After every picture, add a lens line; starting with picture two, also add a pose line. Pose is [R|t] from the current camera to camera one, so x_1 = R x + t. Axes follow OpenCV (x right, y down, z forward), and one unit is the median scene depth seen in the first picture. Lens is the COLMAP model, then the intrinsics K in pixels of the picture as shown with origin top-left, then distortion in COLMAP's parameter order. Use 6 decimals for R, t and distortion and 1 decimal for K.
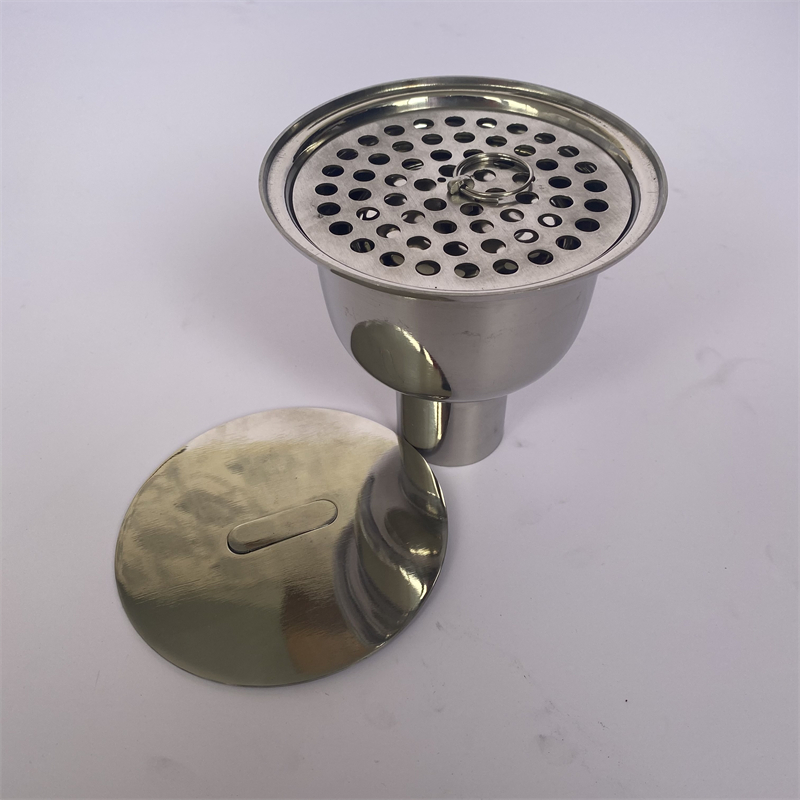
lens RADIAL K [[834.3, 0, 404.3], [0, 834.3, 402.7], [0, 0, 1]] dist [-0.031586, 0.000000]
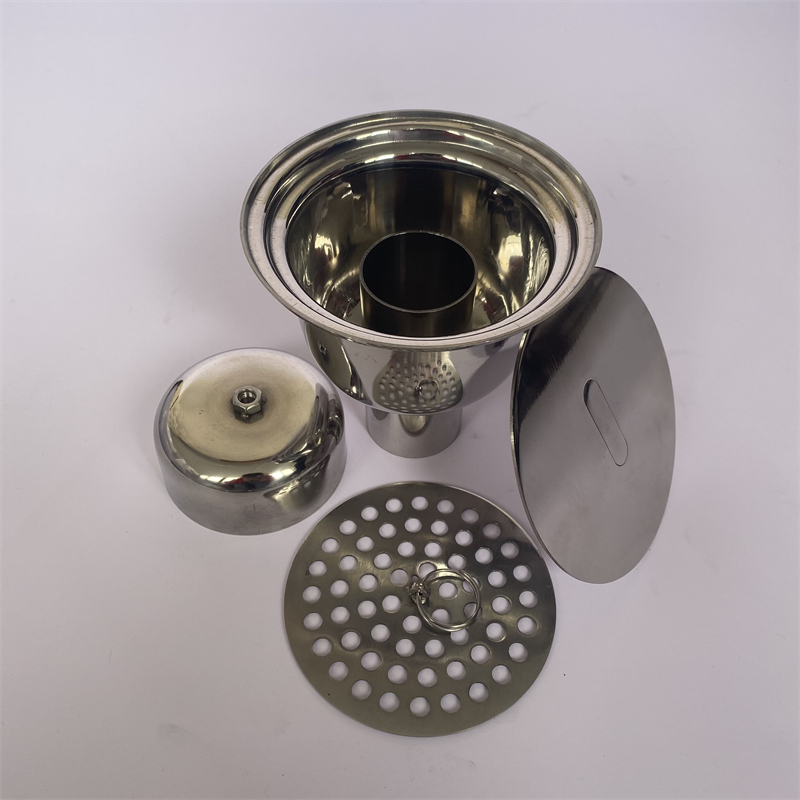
lens RADIAL K [[834.3, 0, 393.7], [0, 834.3, 399.0], [0, 0, 1]] dist [-0.031586, 0.000000]
pose [[0.999490, -0.010178, 0.030258, -0.004454], [0.007207, 0.995287, 0.096709, -0.141443], [-0.031100, -0.096442, 0.994853, -0.140151]]
